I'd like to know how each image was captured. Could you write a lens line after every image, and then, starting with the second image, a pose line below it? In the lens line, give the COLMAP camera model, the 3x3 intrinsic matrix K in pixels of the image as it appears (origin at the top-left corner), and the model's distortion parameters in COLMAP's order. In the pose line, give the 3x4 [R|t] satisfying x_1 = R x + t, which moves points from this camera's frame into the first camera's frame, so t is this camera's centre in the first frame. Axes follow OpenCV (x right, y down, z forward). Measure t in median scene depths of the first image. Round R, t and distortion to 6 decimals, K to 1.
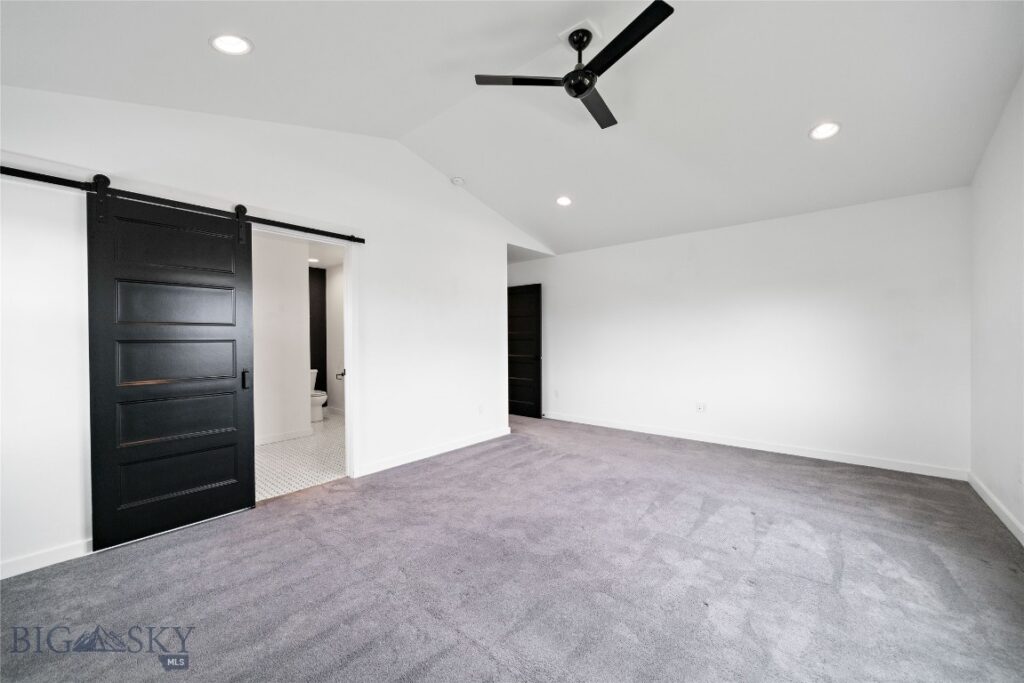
lens RADIAL K [[394.6, 0, 509.7], [0, 394.6, 337.5], [0, 0, 1]] dist [-0.001158, -0.000008]
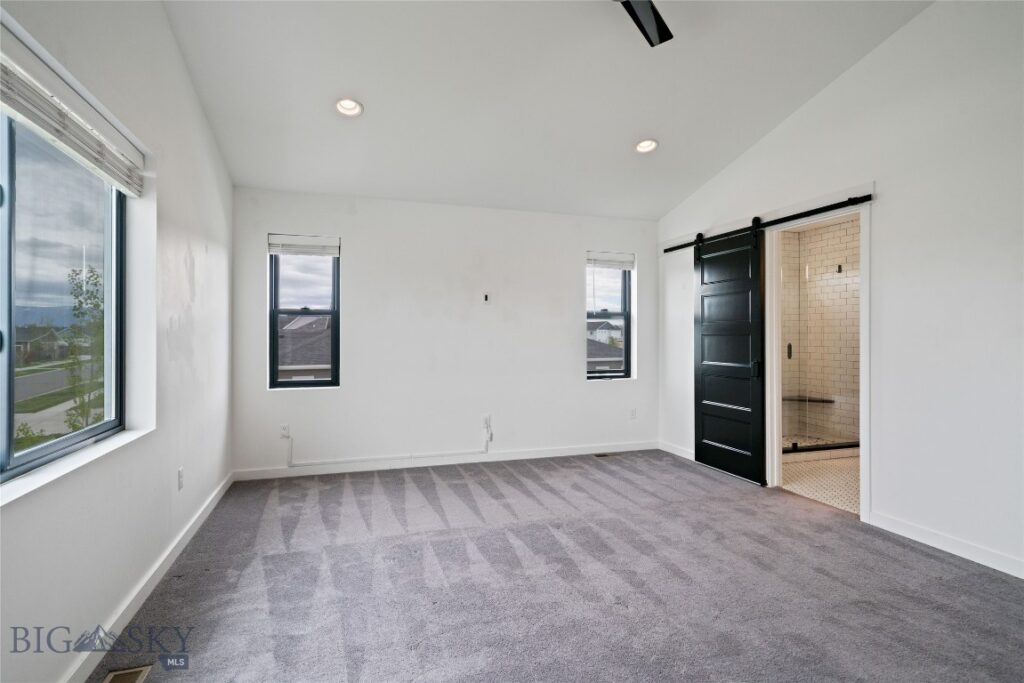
lens RADIAL K [[537.2, 0, 512.0], [0, 537.2, 341.5], [0, 0, 1]] dist [0.000687, -0.000032]
pose [[-0.528816, 0.019225, -0.848518, 1.007311], [0.008548, 0.999813, 0.017326, -0.008103], [0.848693, 0.001909, -0.528882, 1.212680]]
